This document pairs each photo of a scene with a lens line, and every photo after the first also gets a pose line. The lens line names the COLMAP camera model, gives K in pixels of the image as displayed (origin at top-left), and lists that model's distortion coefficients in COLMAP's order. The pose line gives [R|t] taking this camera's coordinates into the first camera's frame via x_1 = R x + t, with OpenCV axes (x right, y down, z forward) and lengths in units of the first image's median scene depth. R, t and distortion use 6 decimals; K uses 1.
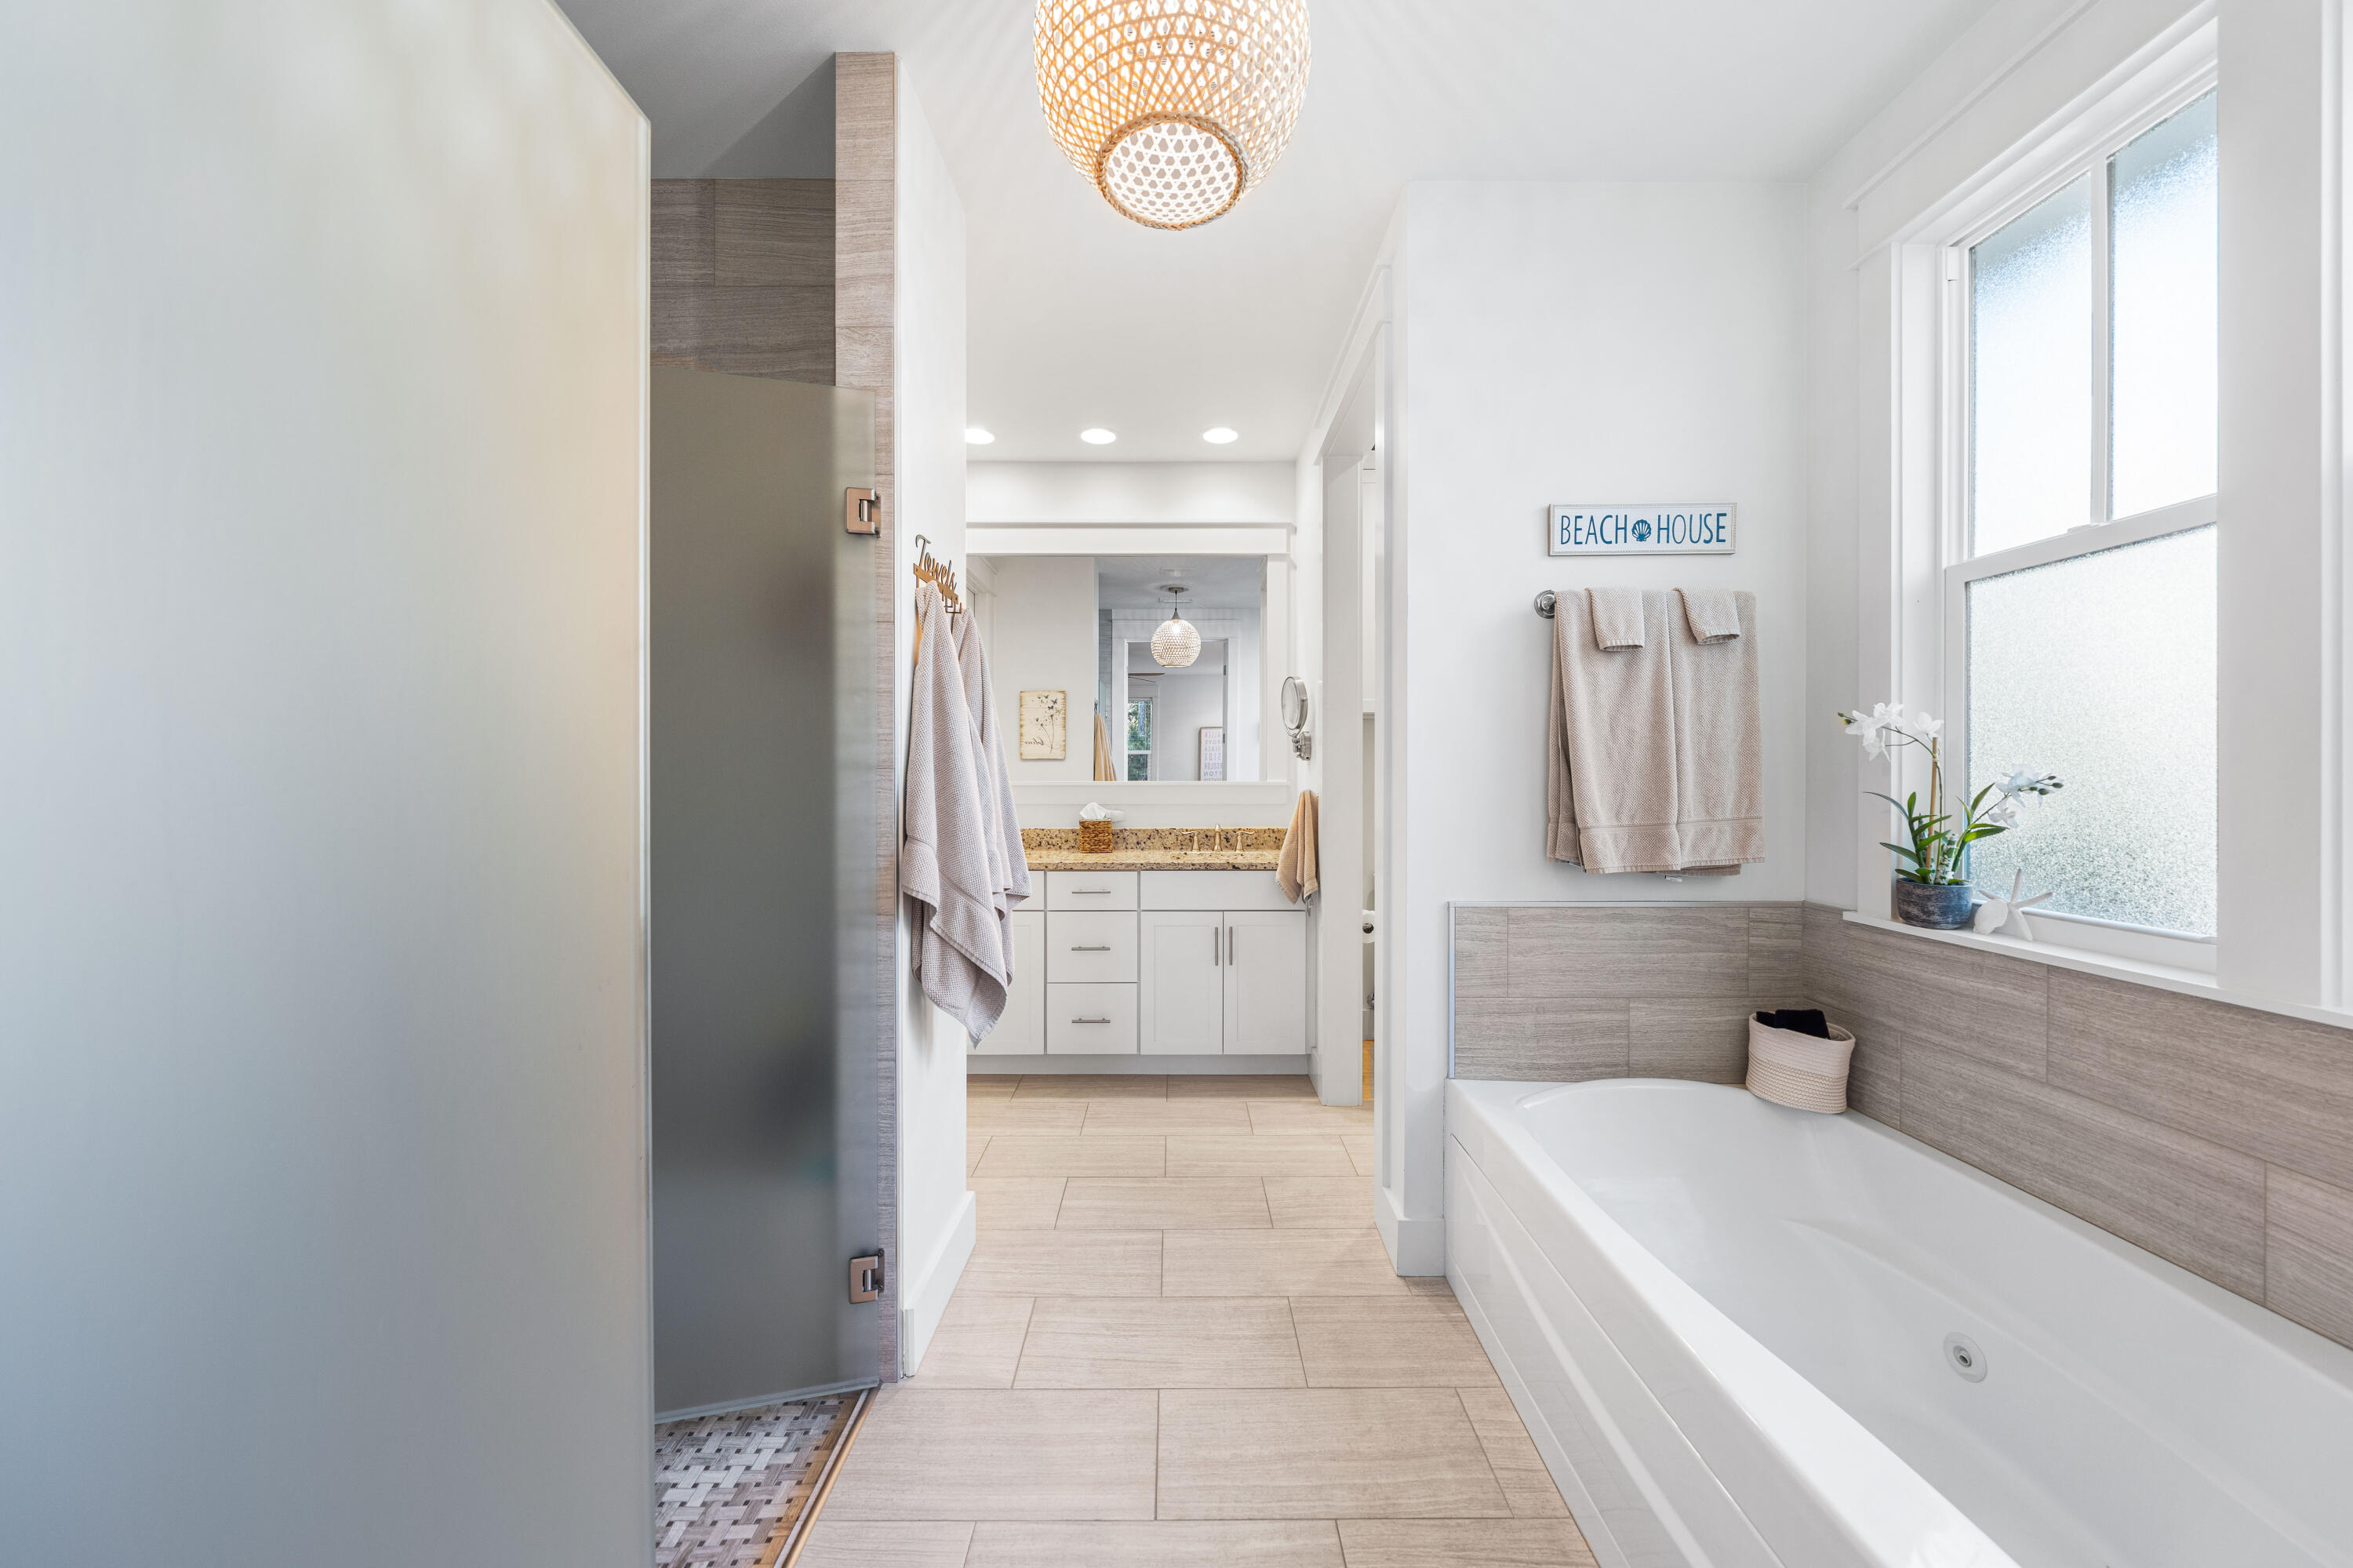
lens RADIAL K [[825.0, 0, 1176.5], [0, 825.0, 784.0], [0, 0, 1]] dist [0.000632, 0.000056]
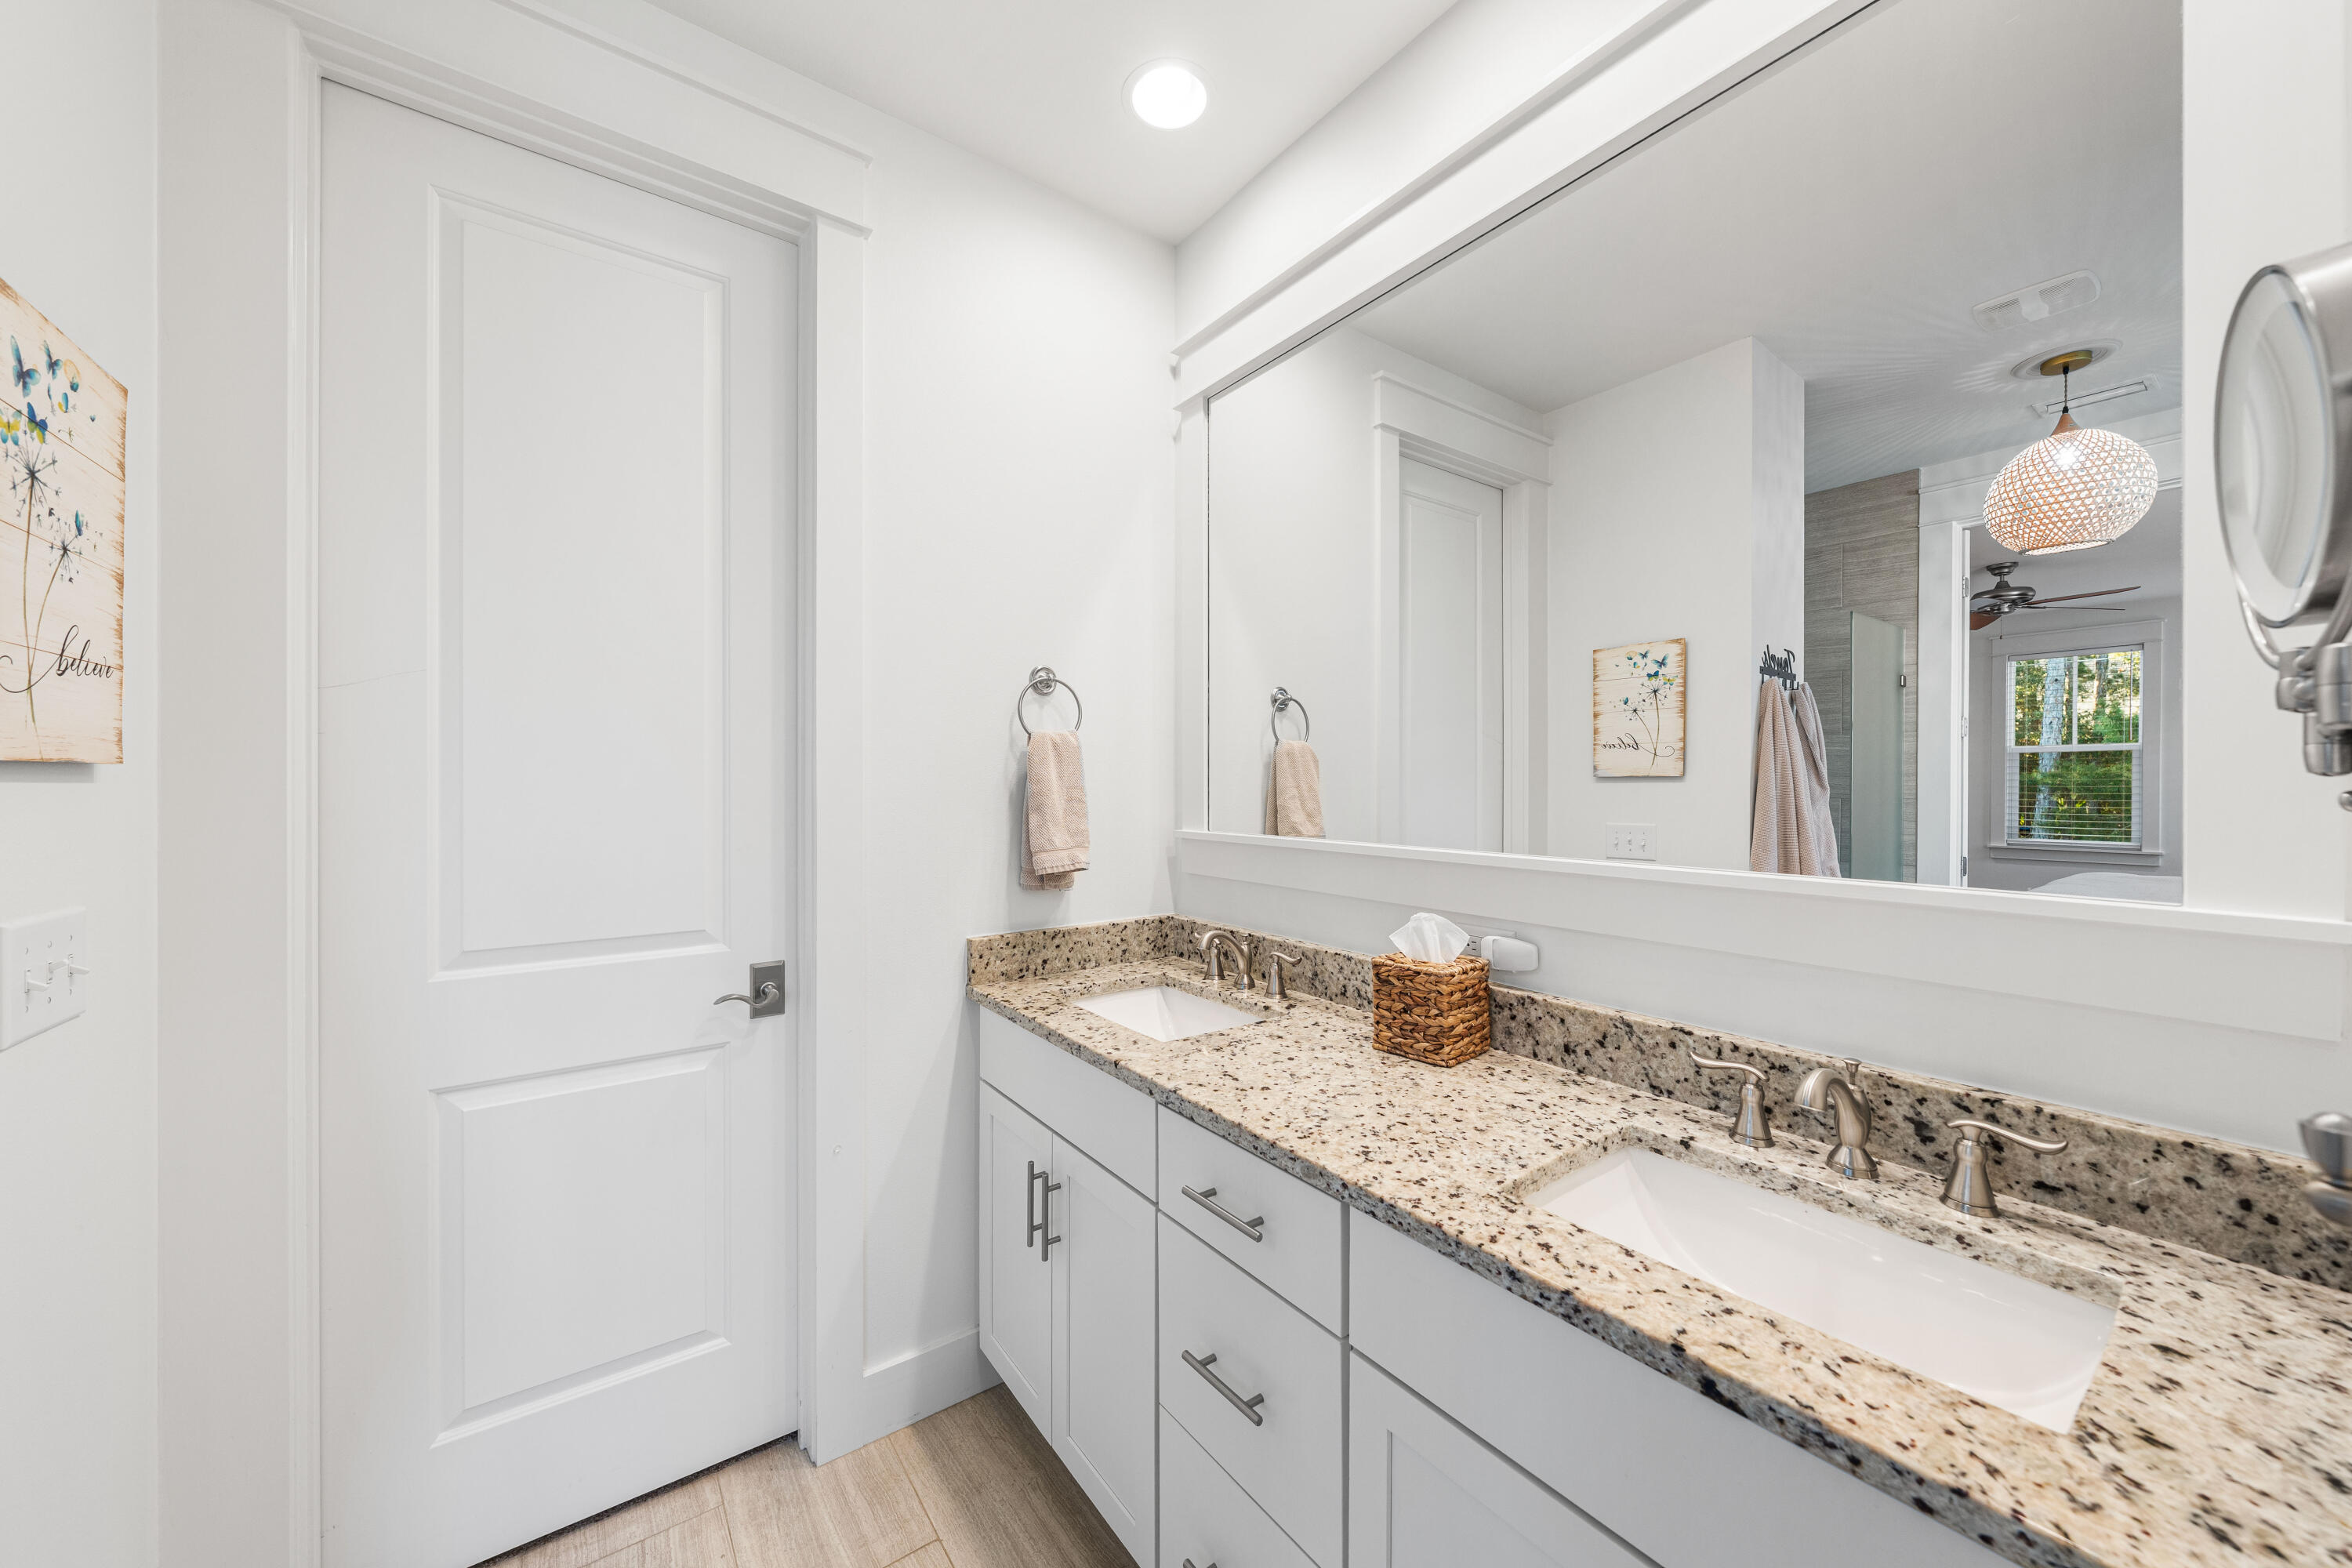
lens RADIAL K [[842.2, 0, 1176.0], [0, 842.2, 784.0], [0, 0, 1]] dist [0.000532, 0.000020]
pose [[0.589695, 0.000770, -0.807625, 0.090952], [-0.007135, 0.999965, -0.004256, -0.021846], [0.807594, 0.008272, 0.589681, 0.462283]]
